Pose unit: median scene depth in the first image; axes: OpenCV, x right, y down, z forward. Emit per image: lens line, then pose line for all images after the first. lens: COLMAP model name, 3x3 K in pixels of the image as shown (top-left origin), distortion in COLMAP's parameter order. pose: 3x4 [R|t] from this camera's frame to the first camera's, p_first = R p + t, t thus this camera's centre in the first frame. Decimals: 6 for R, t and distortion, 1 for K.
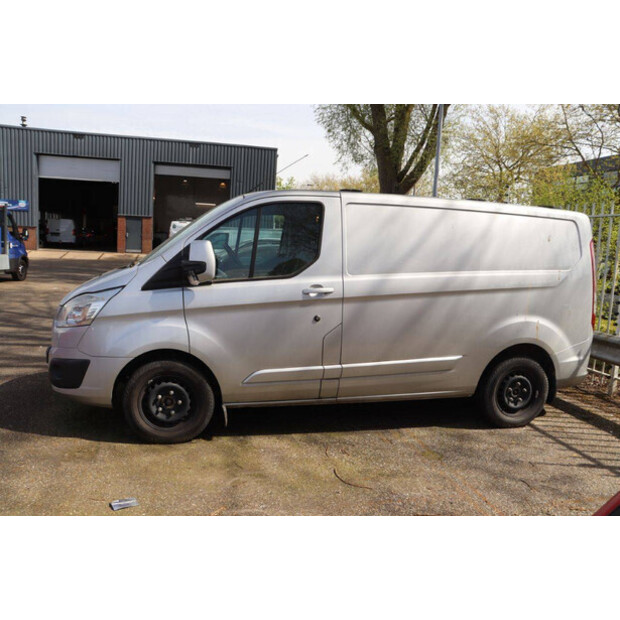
lens RADIAL K [[512.2, 0, 313.2], [0, 512.2, 314.9], [0, 0, 1]] dist [-0.173543, 0.157592]
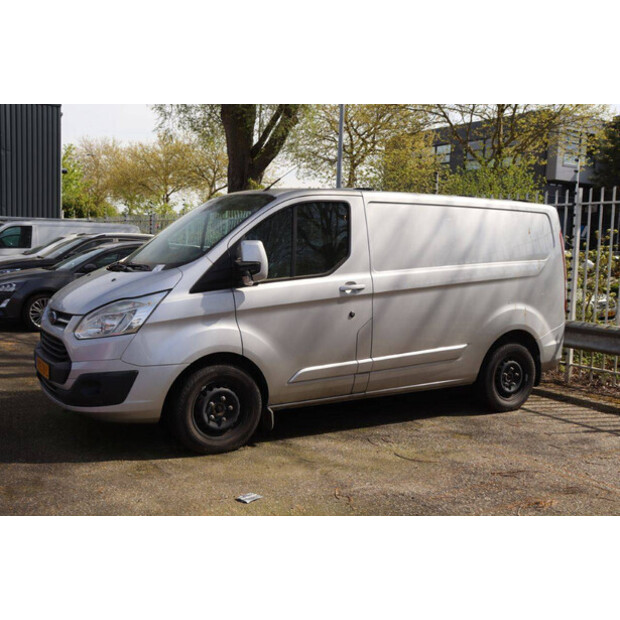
lens RADIAL K [[711.3, 0, 310.0], [0, 711.3, 310.0], [0, 0, 1]] dist [-0.019824, -0.006759]
pose [[0.945993, -0.049336, 0.320410, -0.507672], [0.060033, 0.997918, -0.023586, 0.026103], [-0.318579, 0.041547, 0.946985, -0.317413]]
